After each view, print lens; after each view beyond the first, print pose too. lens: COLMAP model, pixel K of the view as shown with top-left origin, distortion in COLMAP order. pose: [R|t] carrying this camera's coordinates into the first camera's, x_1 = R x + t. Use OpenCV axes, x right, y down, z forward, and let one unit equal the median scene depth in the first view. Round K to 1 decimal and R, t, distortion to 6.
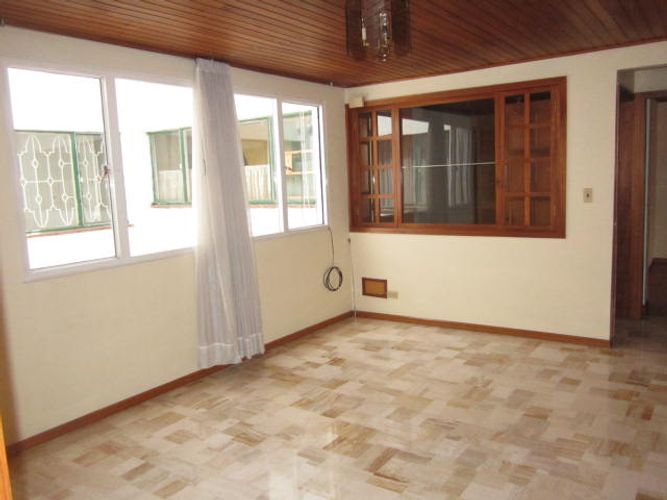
lens RADIAL K [[558.3, 0, 333.5], [0, 558.3, 250.0], [0, 0, 1]] dist [-0.012324, -0.022802]
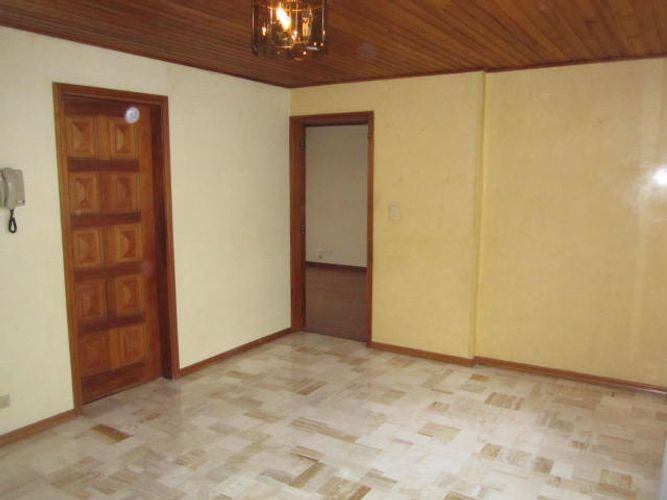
lens RADIAL K [[558.3, 0, 333.5], [0, 558.3, 250.0], [0, 0, 1]] dist [-0.012324, -0.022802]
pose [[-0.997599, 0.051915, -0.045843, 0.068756], [0.037627, 0.961964, 0.270573, -0.289309], [0.058147, 0.268199, -0.961607, 1.882955]]
